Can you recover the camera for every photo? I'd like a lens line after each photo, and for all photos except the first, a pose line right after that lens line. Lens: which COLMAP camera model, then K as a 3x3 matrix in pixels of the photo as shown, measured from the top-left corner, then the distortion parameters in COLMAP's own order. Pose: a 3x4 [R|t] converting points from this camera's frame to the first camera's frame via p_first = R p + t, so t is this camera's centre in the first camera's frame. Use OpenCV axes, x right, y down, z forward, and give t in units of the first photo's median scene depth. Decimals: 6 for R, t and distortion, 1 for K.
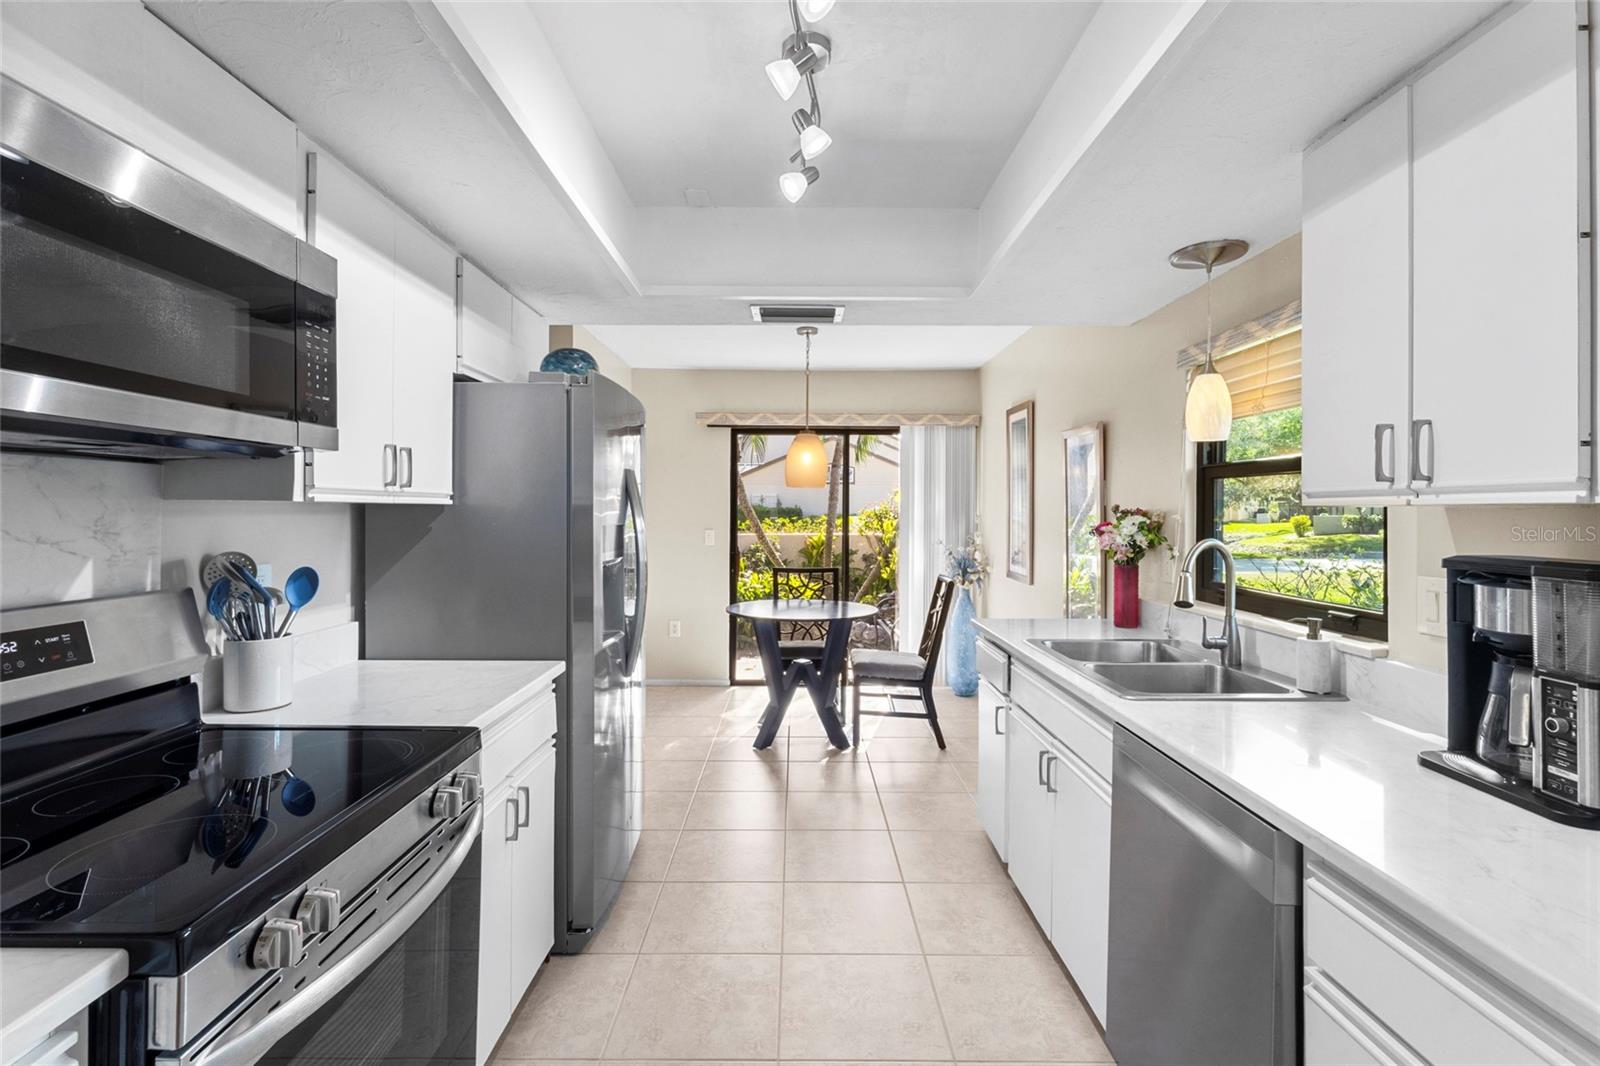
lens RADIAL K [[744.1, 0, 799.1], [0, 744.1, 509.2], [0, 0, 1]] dist [0.001517, 0.000957]
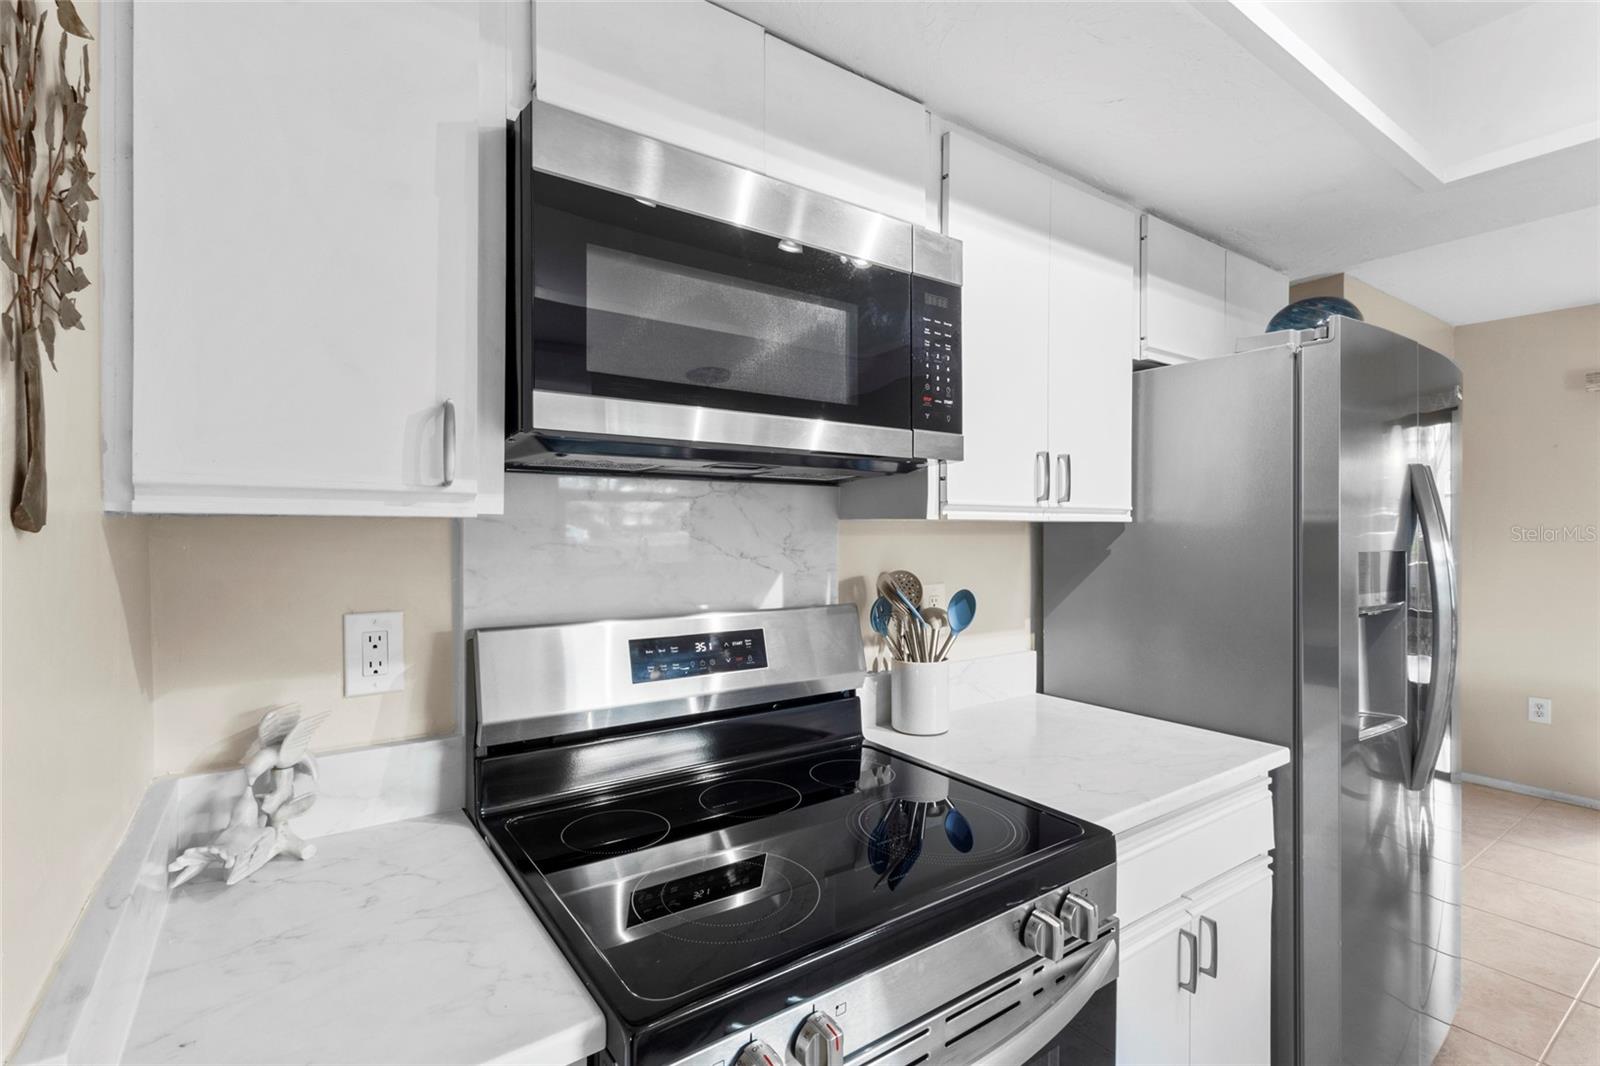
lens RADIAL K [[784.1, 0, 800.7], [0, 784.1, 538.5], [0, 0, 1]] dist [0.008275, 0.000613]
pose [[0.598103, 0.003969, -0.801409, 0.006316], [0.003804, 0.999962, 0.007791, 0.004445], [0.801410, -0.007708, 0.598066, 0.235148]]
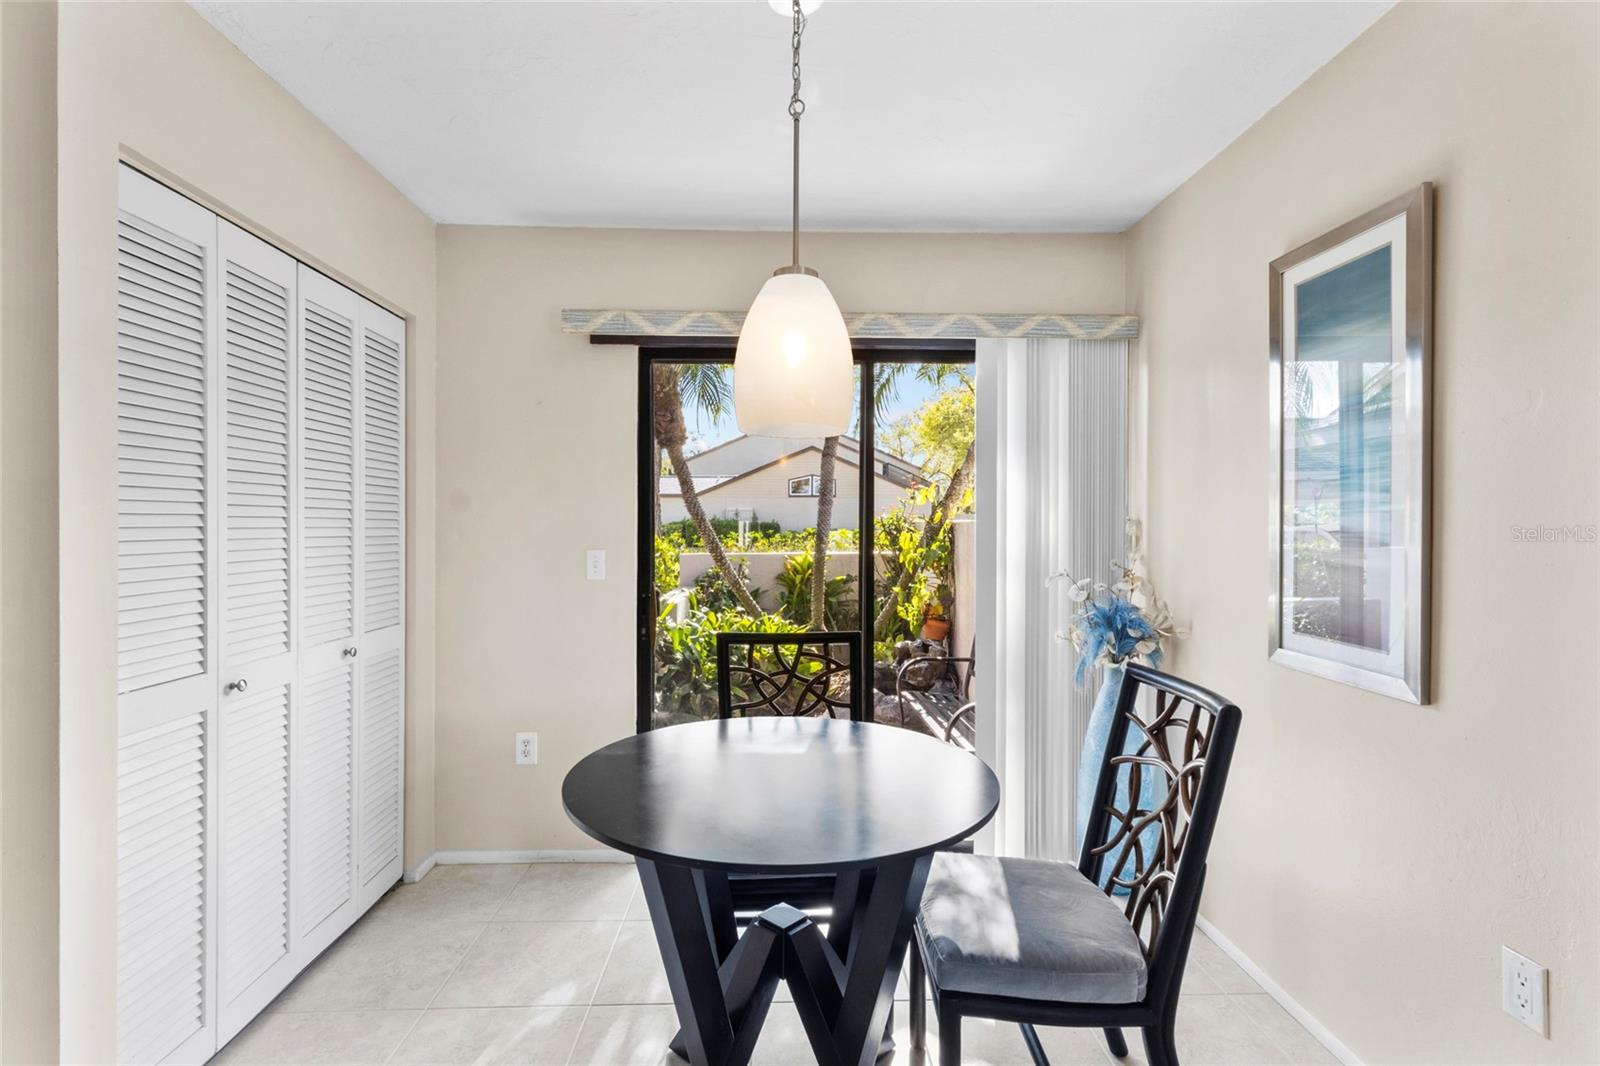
lens RADIAL K [[737.6, 0, 796.2], [0, 737.6, 528.6], [0, 0, 1]] dist [0.001618, 0.001108]
pose [[0.999660, -0.002913, 0.025920, 0.004605], [0.002837, 0.999992, 0.002967, 0.049416], [-0.025929, -0.002893, 0.999660, 1.927384]]
